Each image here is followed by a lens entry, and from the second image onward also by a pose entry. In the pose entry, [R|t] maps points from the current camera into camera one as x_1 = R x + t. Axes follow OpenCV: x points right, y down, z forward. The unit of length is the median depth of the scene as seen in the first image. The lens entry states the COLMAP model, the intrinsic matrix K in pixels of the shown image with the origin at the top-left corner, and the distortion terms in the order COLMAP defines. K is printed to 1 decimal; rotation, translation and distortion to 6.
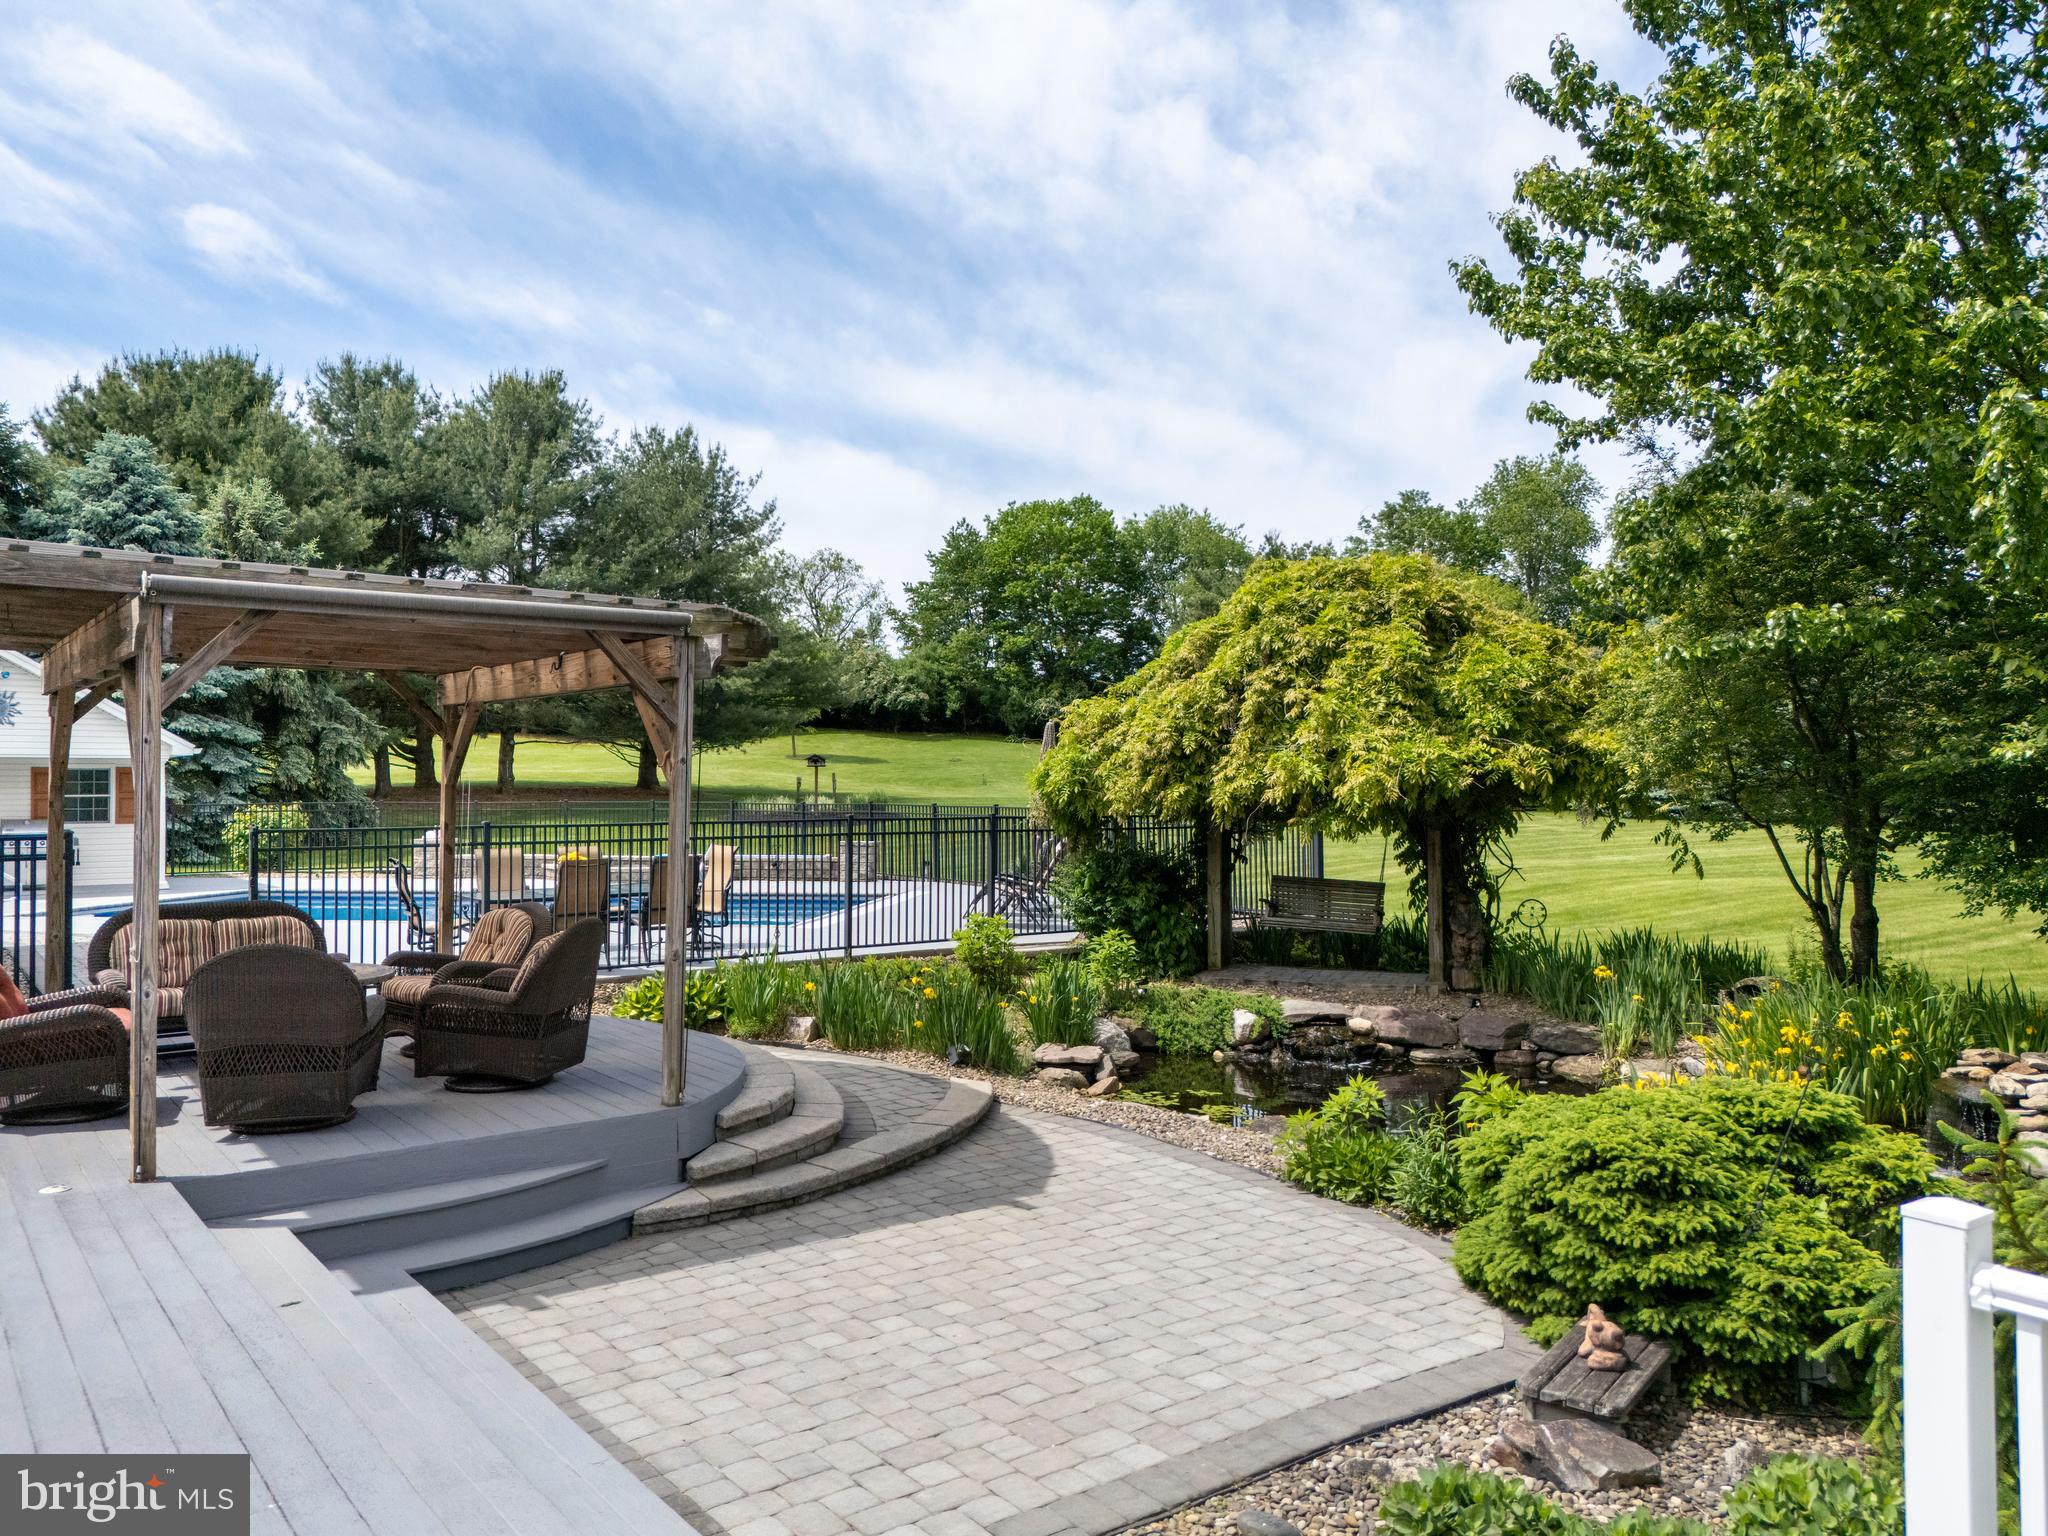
lens RADIAL K [[1487.8, 0, 1024.0], [0, 1487.8, 768.0], [0, 0, 1]] dist [0.095150, -0.115707]
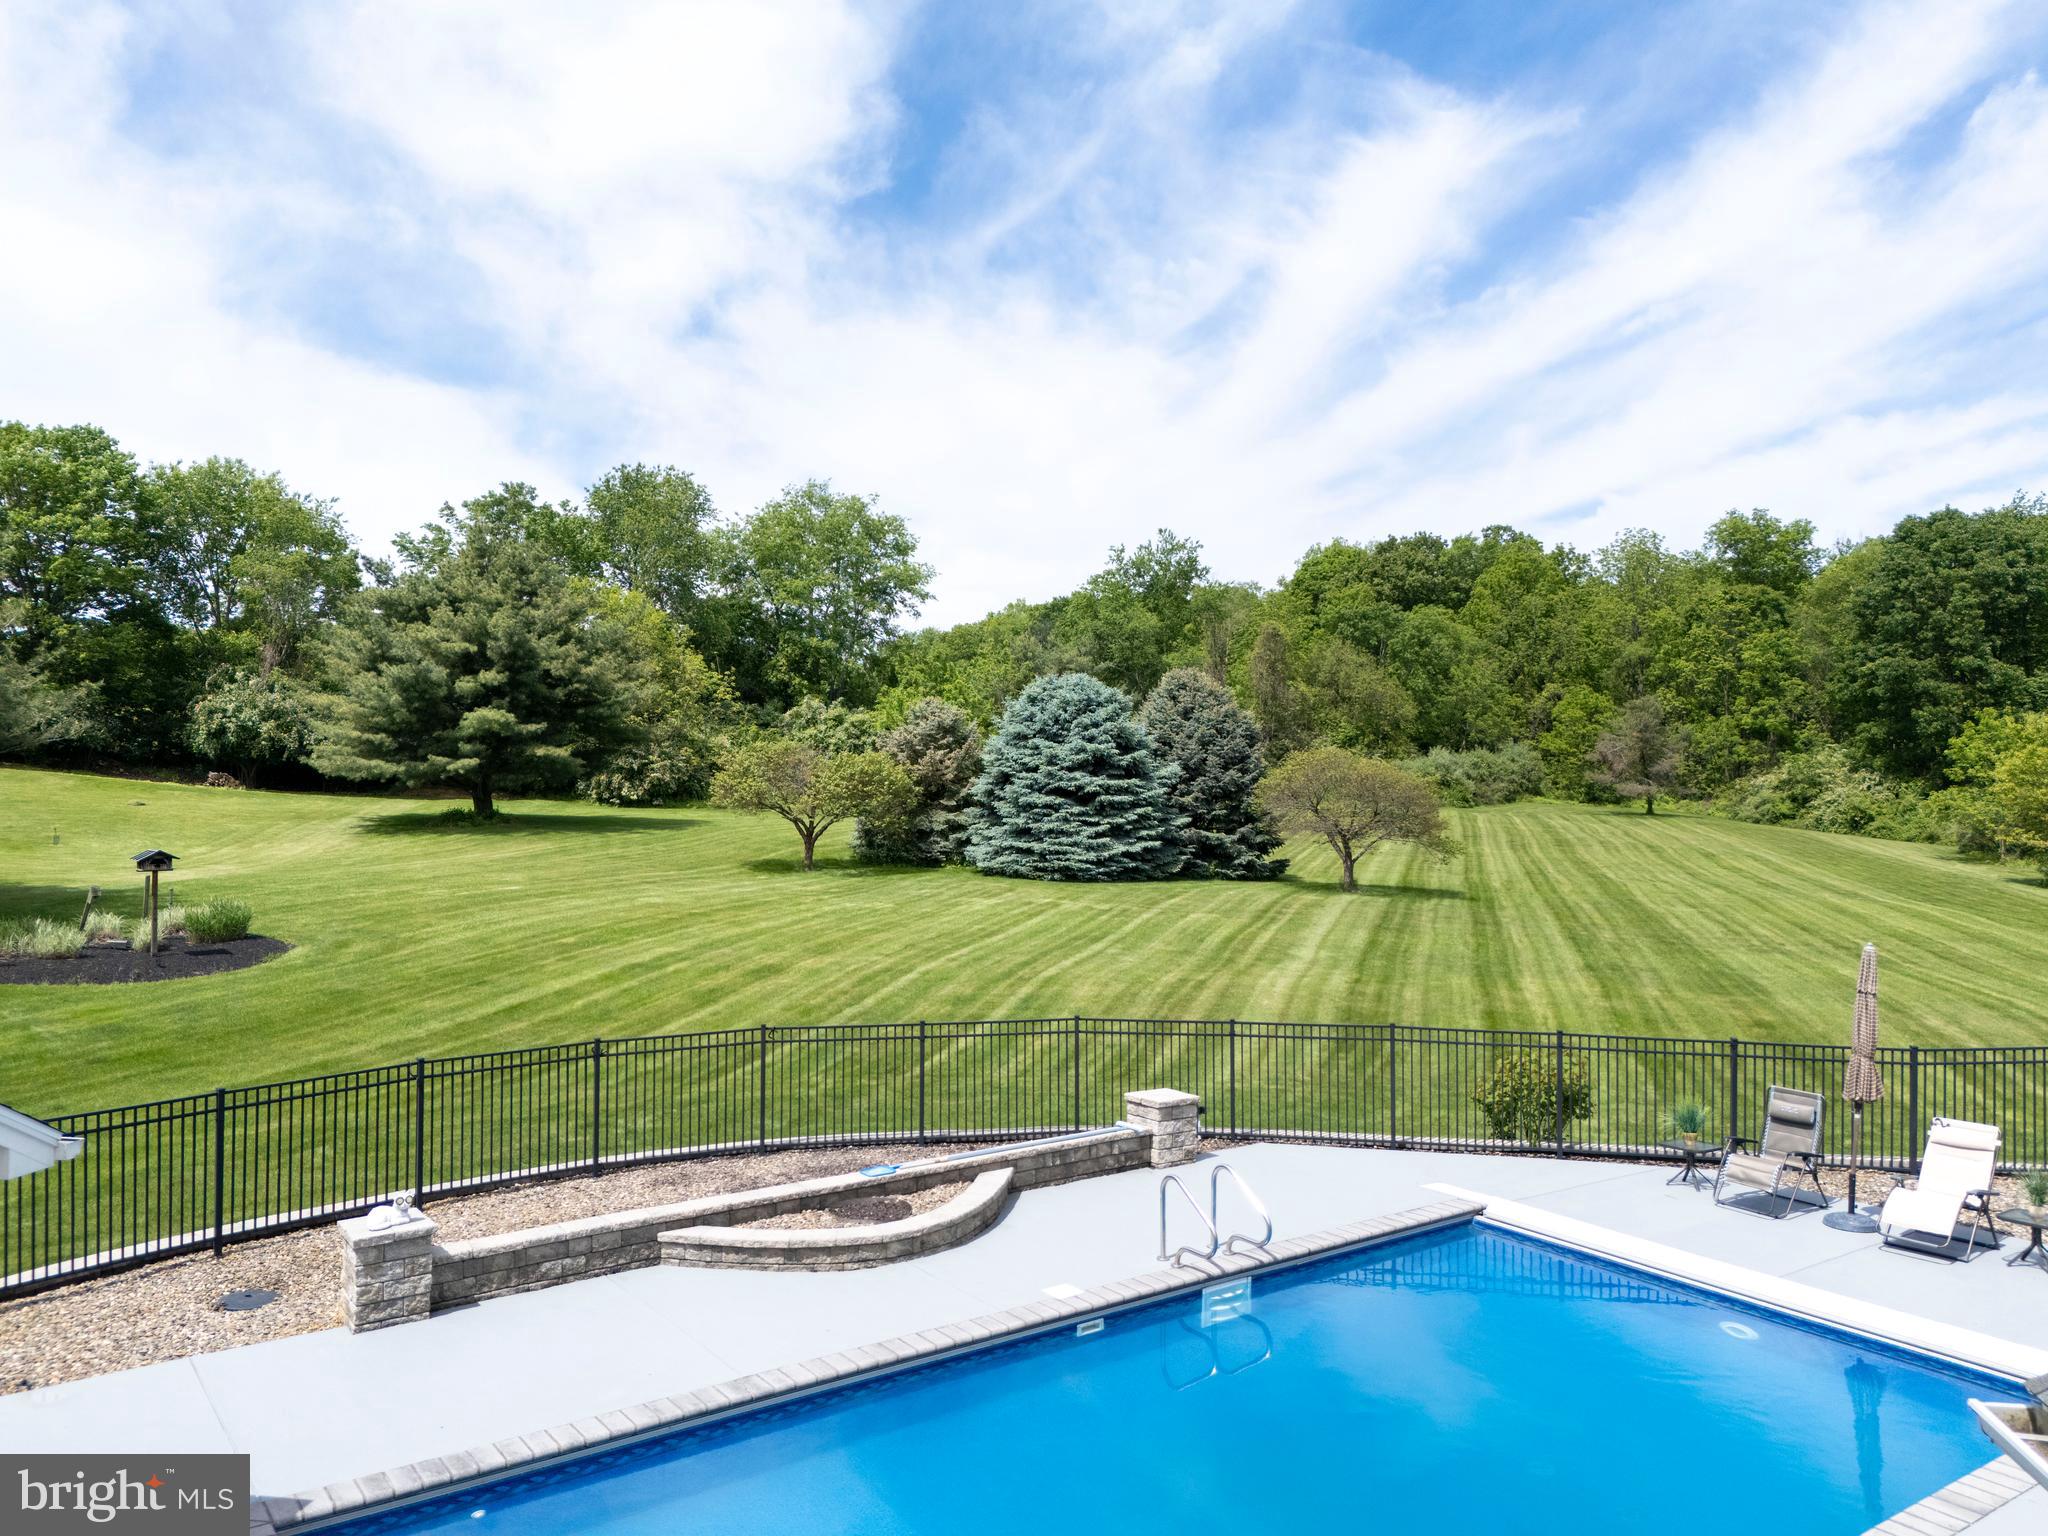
lens RADIAL K [[1500.5, 0, 1060.2], [0, 1500.5, 732.8], [0, 0, 1]] dist [0.075487, -0.082314]
pose [[0.712303, 0.020488, 0.701573, -0.282399], [-0.007784, 0.999743, -0.021293, -0.042147], [-0.701829, 0.009706, 0.712279, 0.282086]]
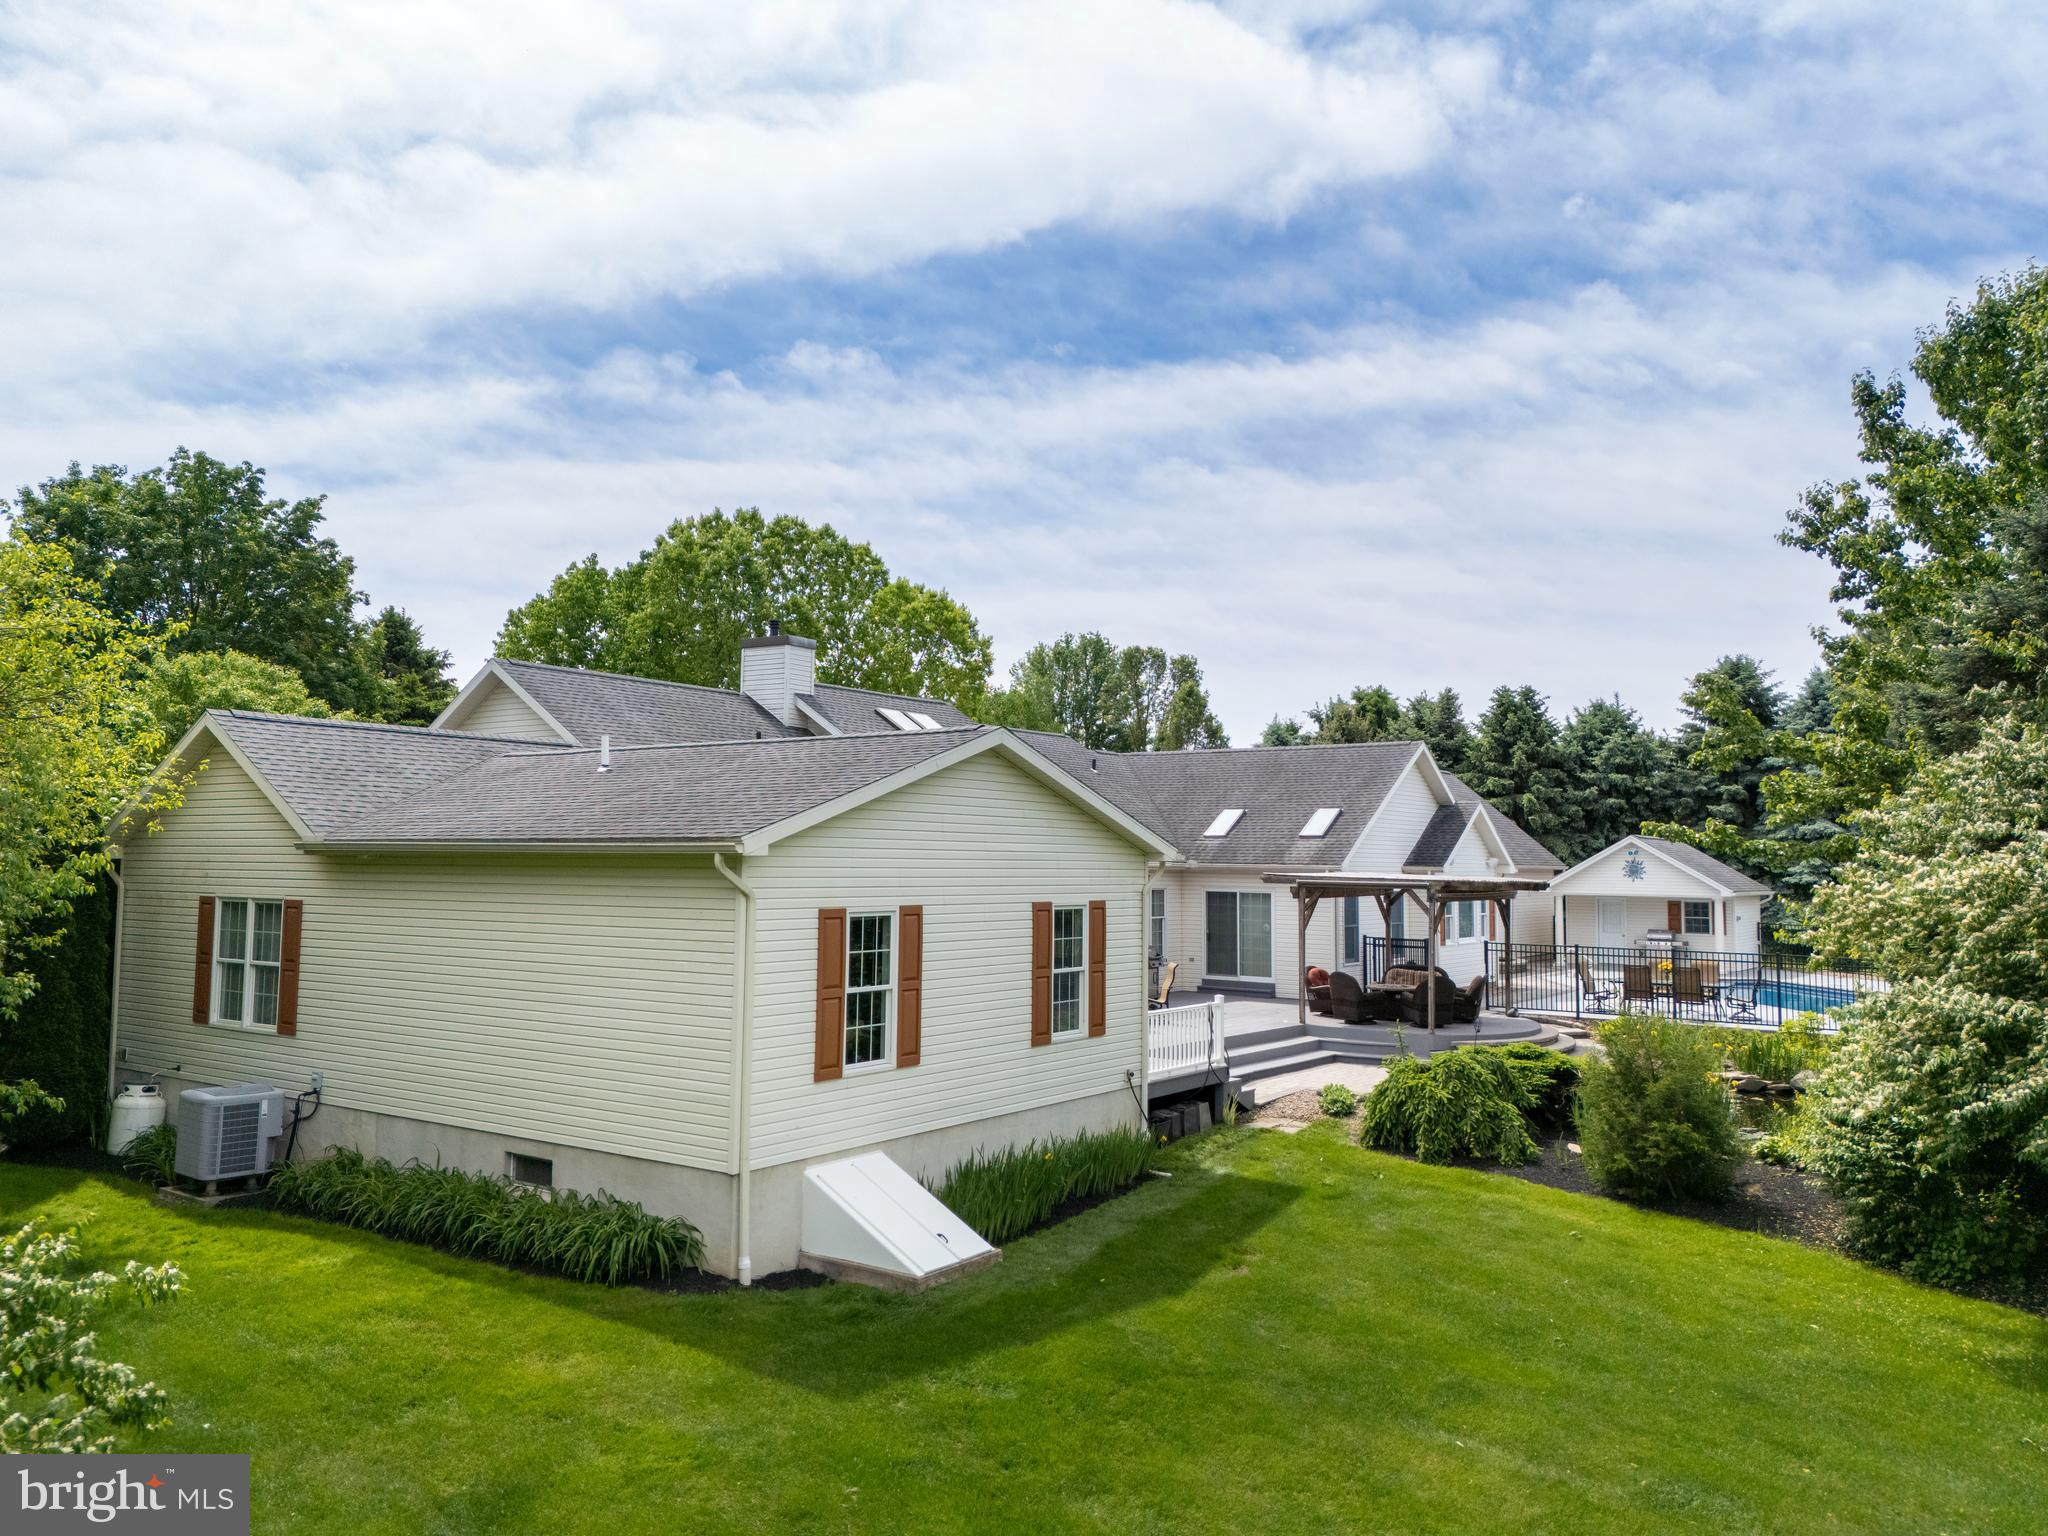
lens RADIAL K [[1516.4, 0, 1024.0], [0, 1516.4, 768.0], [0, 0, 1]] dist [0.091323, -0.093455]
pose [[0.299306, -0.056579, -0.952478, 0.386810], [-0.001977, 0.998201, -0.059917, -0.021098], [0.954155, 0.019816, 0.298656, -0.121836]]
